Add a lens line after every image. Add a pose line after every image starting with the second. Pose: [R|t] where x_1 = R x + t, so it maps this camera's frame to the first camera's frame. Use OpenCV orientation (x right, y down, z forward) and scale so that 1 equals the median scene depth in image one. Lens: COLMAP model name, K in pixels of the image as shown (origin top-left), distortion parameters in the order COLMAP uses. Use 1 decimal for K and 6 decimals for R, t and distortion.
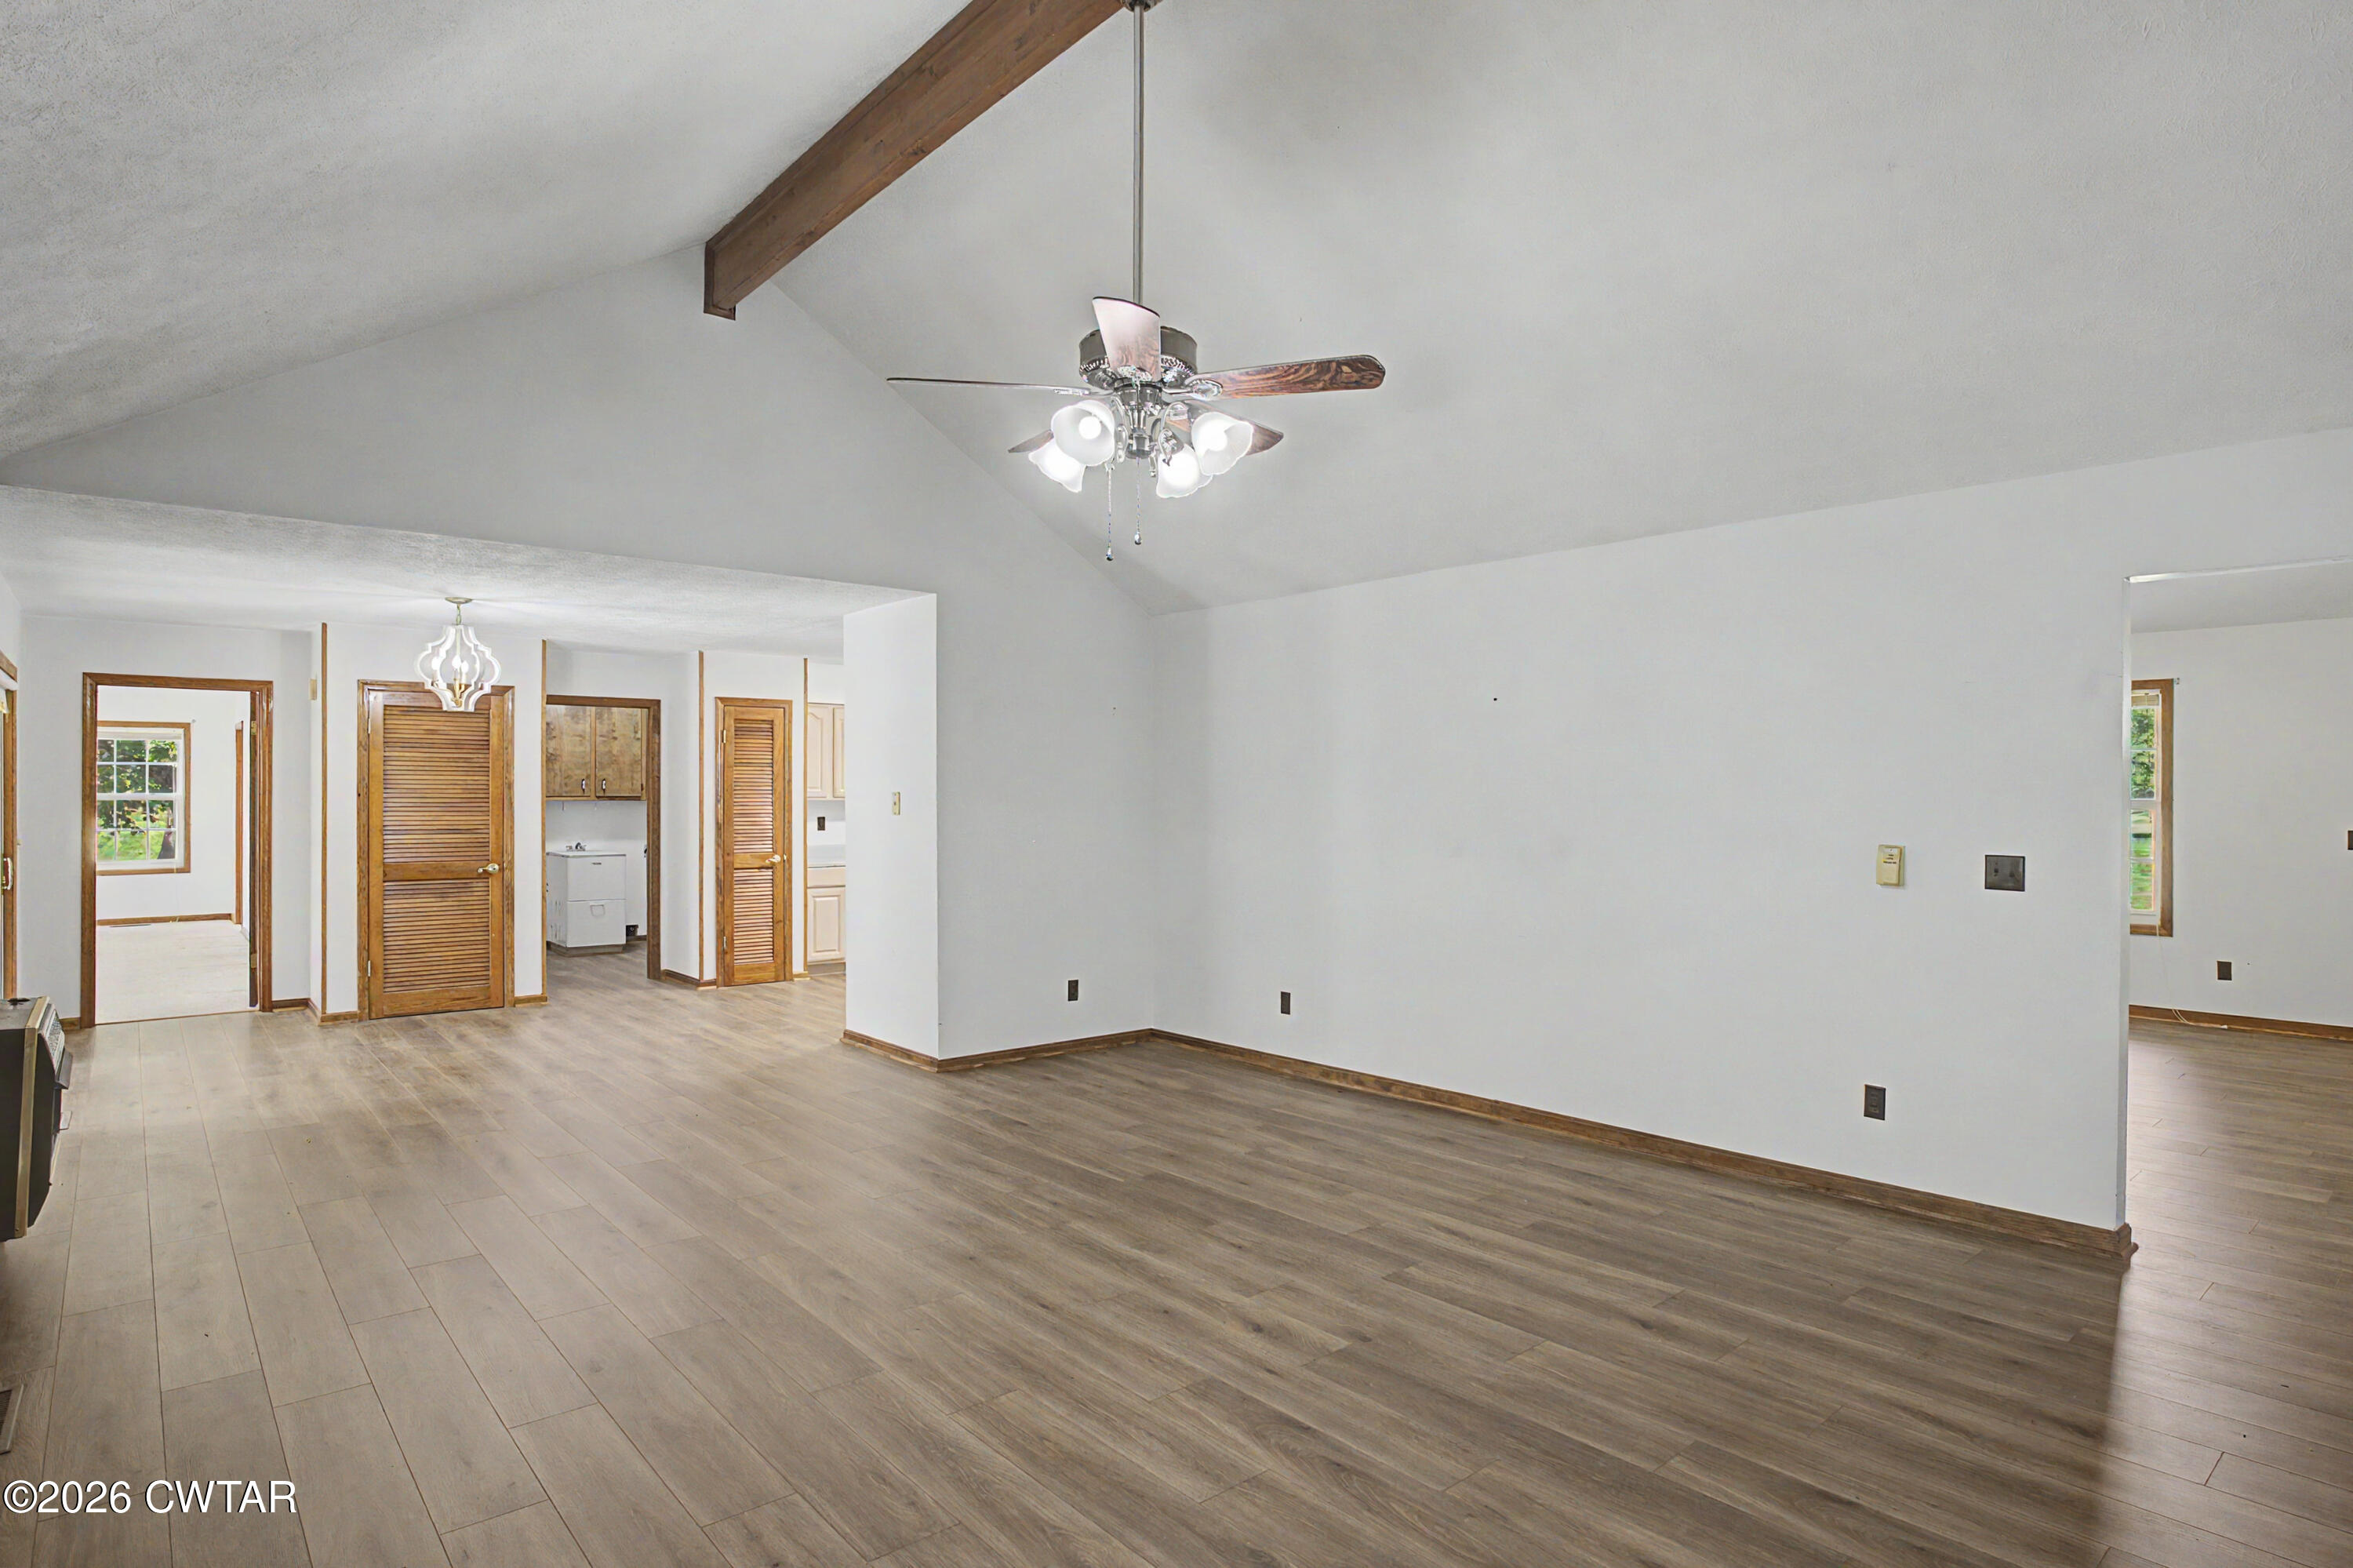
lens RADIAL K [[1256.8, 0, 1171.2], [0, 1256.8, 793.7], [0, 0, 1]] dist [-0.024236, 0.006191]
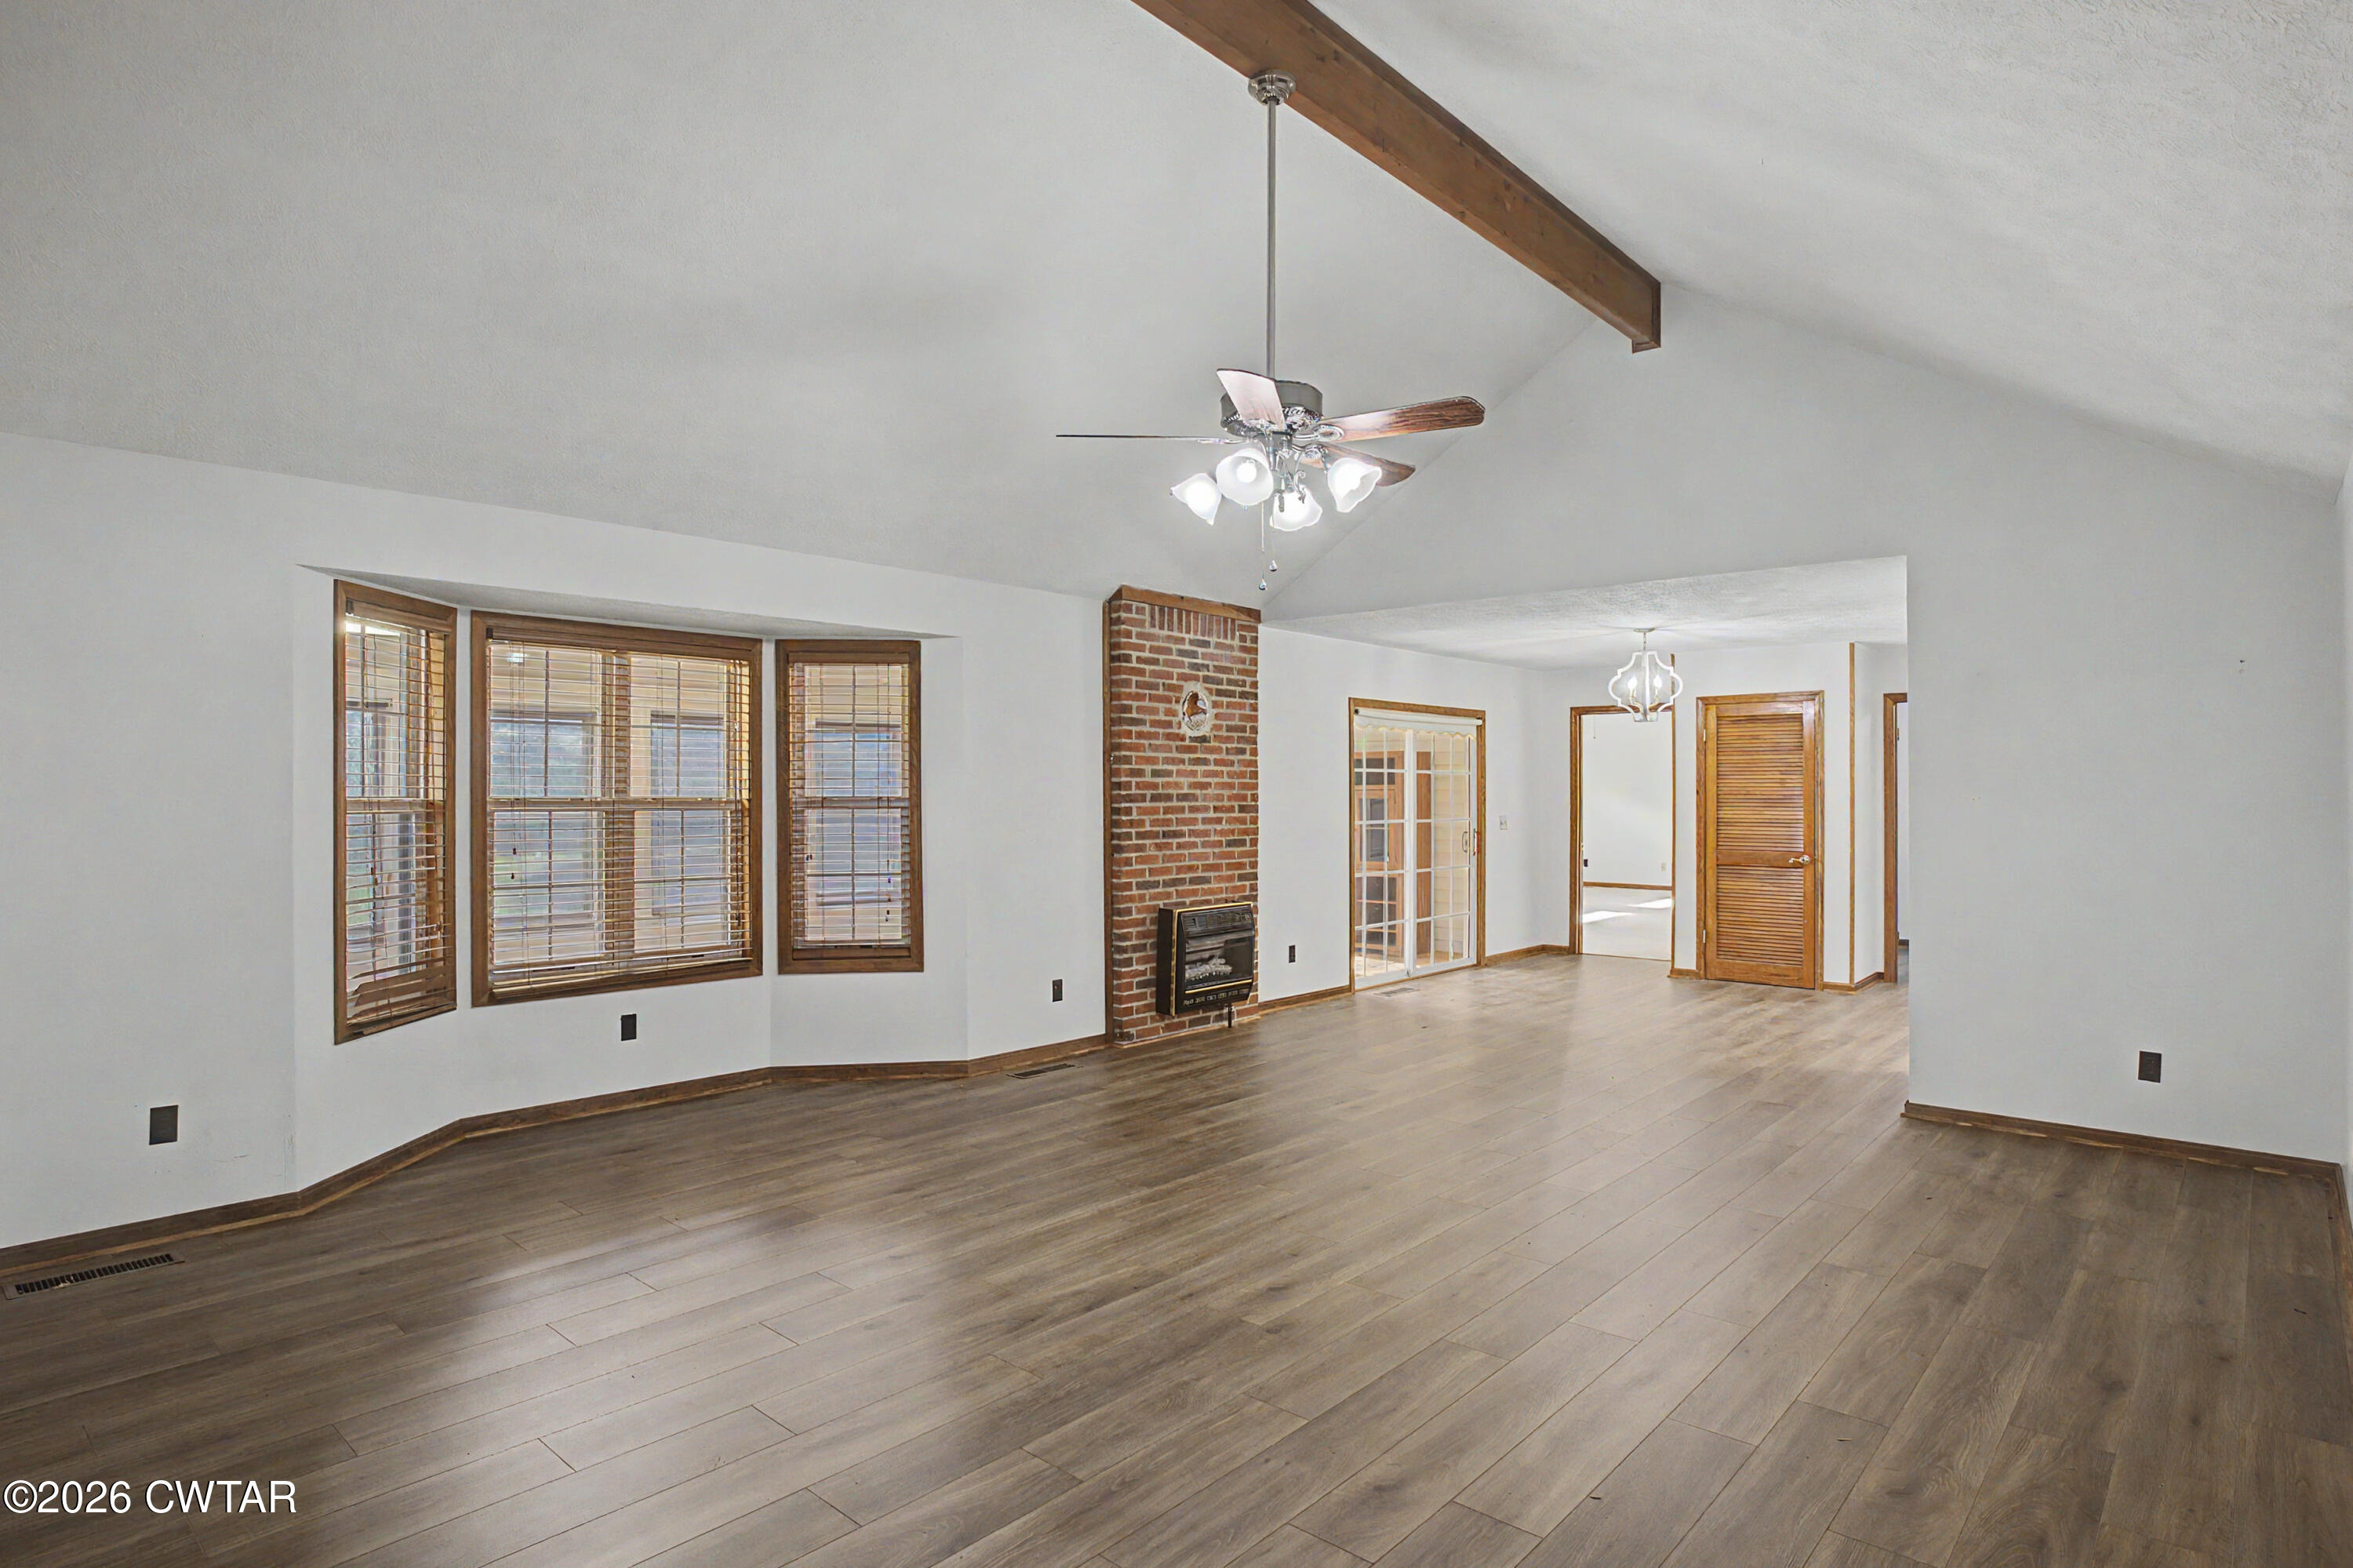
lens RADIAL K [[1256.8, 0, 1186.6], [0, 1256.8, 802.3], [0, 0, 1]] dist [-0.024236, 0.006191]
pose [[0.128622, 0.001260, -0.991693, 0.714677], [0.002396, 0.999996, 0.001581, 0.011351], [0.991691, -0.002579, 0.128618, 0.512615]]
